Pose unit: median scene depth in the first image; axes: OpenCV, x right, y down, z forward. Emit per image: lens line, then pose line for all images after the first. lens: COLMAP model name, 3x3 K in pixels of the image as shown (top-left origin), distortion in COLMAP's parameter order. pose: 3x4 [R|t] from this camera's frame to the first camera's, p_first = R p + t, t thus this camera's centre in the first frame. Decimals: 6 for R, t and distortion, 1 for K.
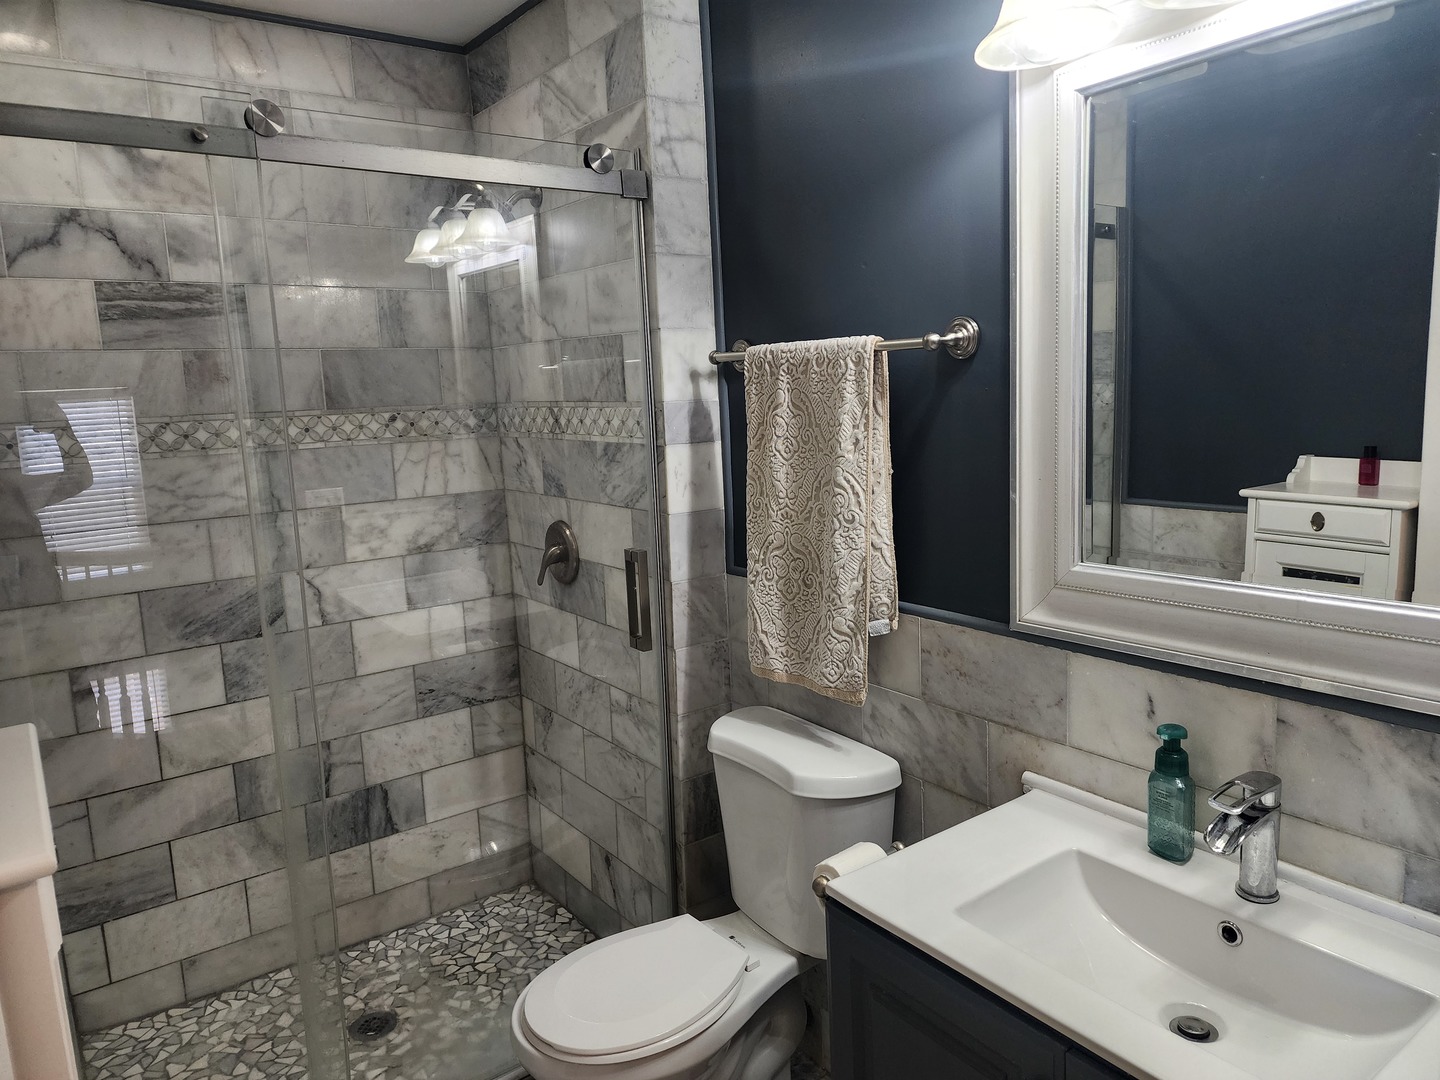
lens RADIAL K [[967.6, 0, 733.0], [0, 967.6, 533.8], [0, 0, 1]] dist [0.071996, -0.068918]
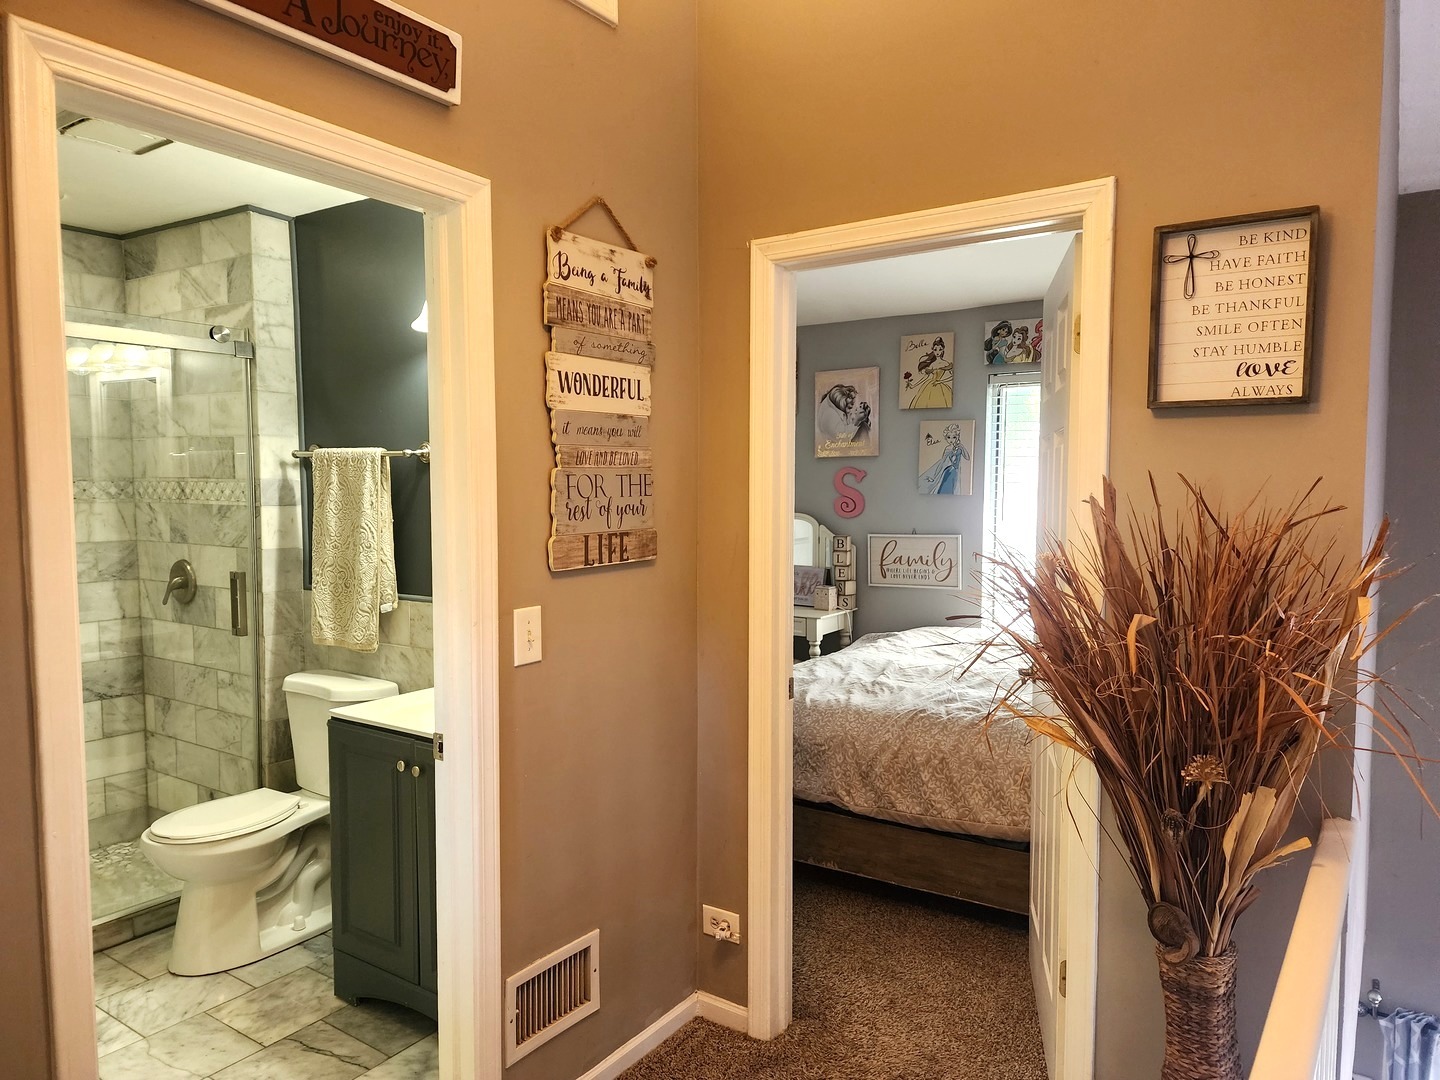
lens RADIAL K [[967.6, 0, 727.0], [0, 967.6, 548.3], [0, 0, 1]] dist [0.071996, -0.068918]
pose [[0.943748, 0.019495, 0.330092, 0.117496], [0.010525, 0.995984, -0.088912, 0.123487], [-0.330499, 0.087384, 0.939752, -0.735533]]
